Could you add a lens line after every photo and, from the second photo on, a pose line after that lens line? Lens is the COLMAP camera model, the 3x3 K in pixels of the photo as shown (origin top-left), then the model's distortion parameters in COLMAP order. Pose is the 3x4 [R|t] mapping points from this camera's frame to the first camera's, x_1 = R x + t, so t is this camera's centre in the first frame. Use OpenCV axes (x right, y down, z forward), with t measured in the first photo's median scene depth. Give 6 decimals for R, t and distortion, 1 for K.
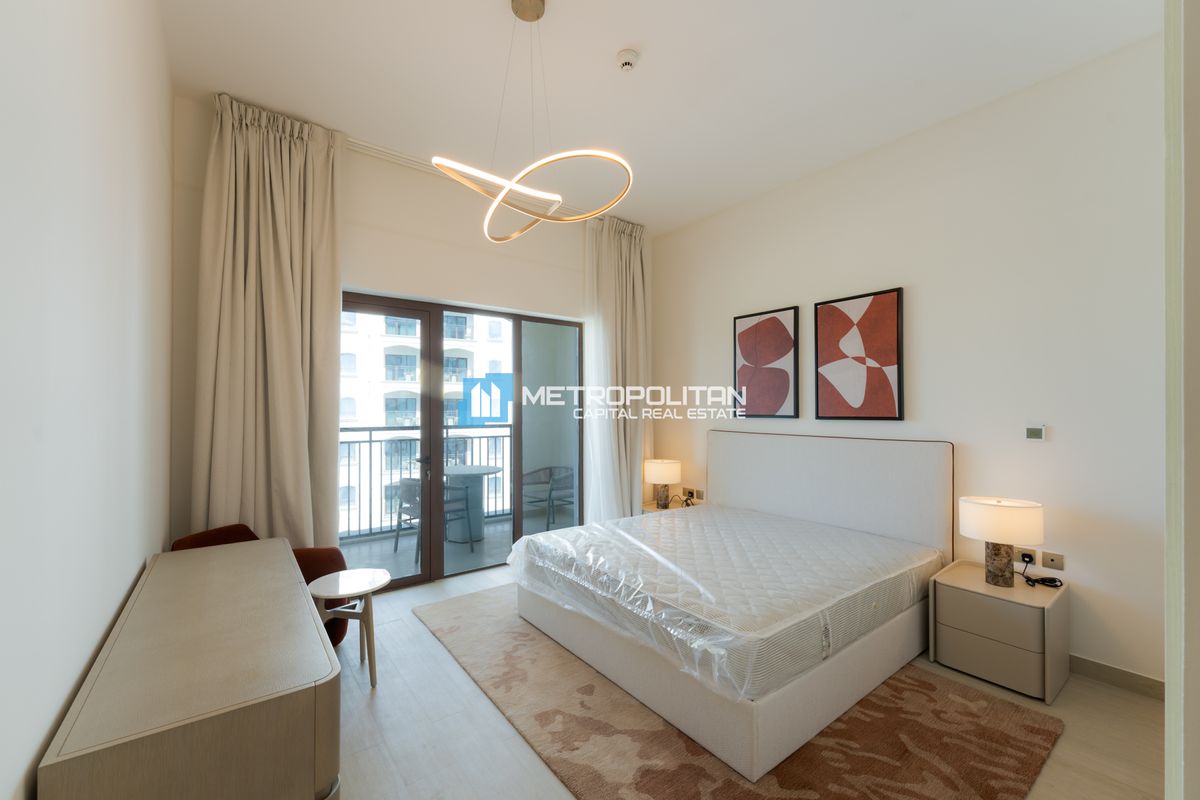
lens RADIAL K [[483.3, 0, 587.1], [0, 483.3, 400.6], [0, 0, 1]] dist [0.002904, 0.000095]
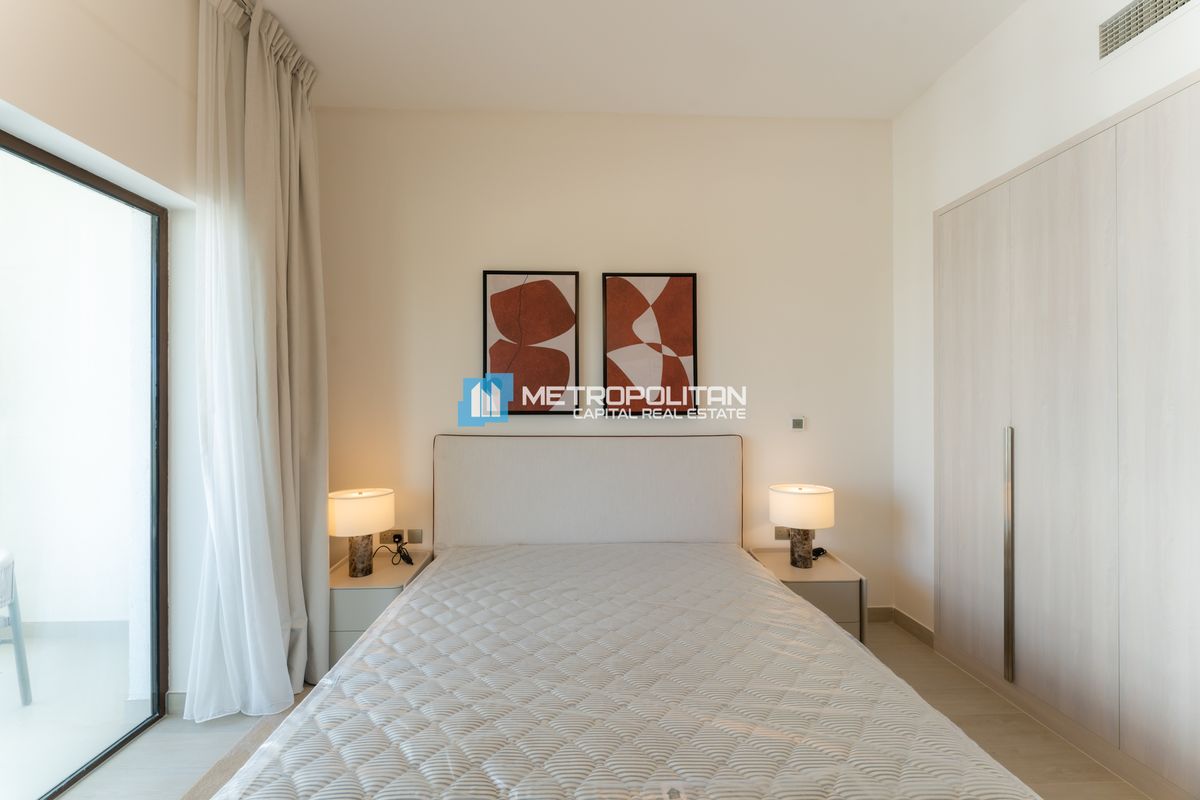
lens RADIAL K [[483.3, 0, 587.1], [0, 483.3, 400.6], [0, 0, 1]] dist [0.002904, 0.000095]
pose [[0.564927, 0.012165, 0.825051, -0.218438], [-0.012379, 0.999904, -0.006267, 0.019632], [-0.825048, -0.006673, 0.565023, 0.581310]]
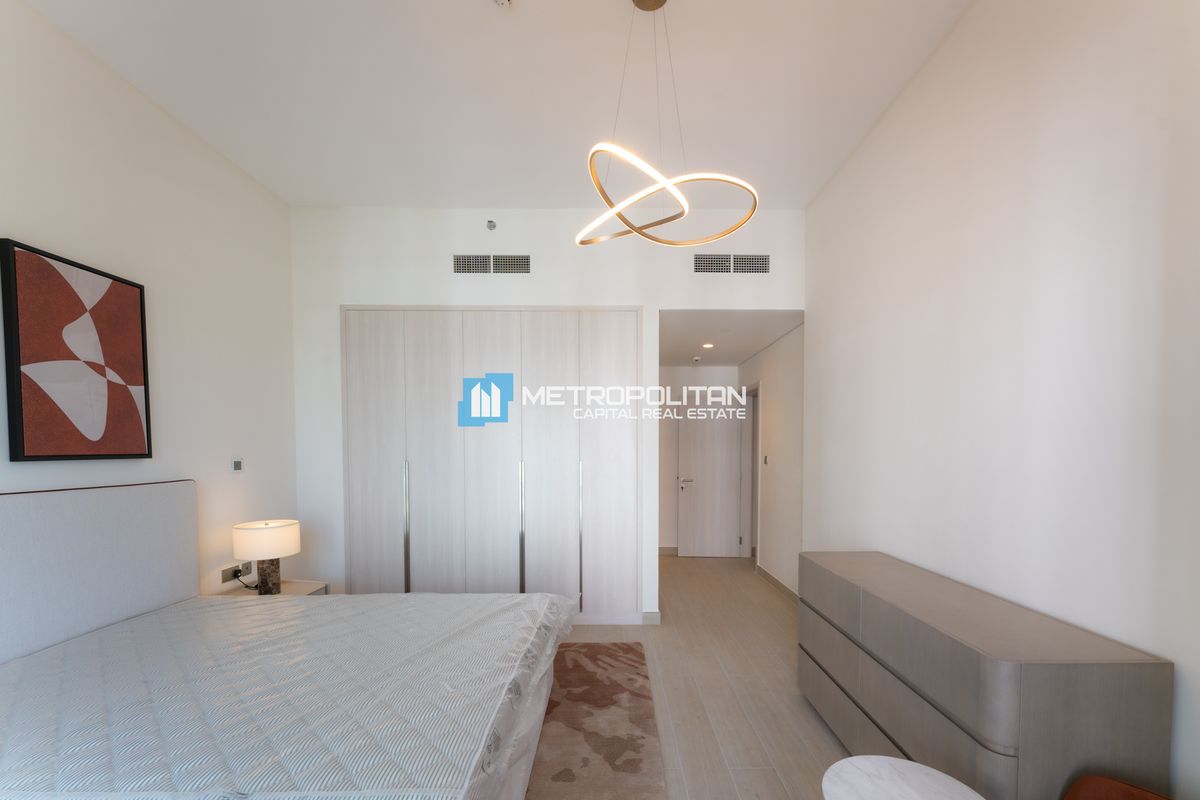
lens RADIAL K [[497.7, 0, 596.6], [0, 497.7, 454.3], [0, 0, 1]] dist [0.000111, -0.000062]
pose [[-0.787551, 0.002118, 0.616245, -0.370816], [-0.001330, 0.999986, -0.005137, 0.034273], [-0.616248, -0.004865, -0.787537, 1.066957]]
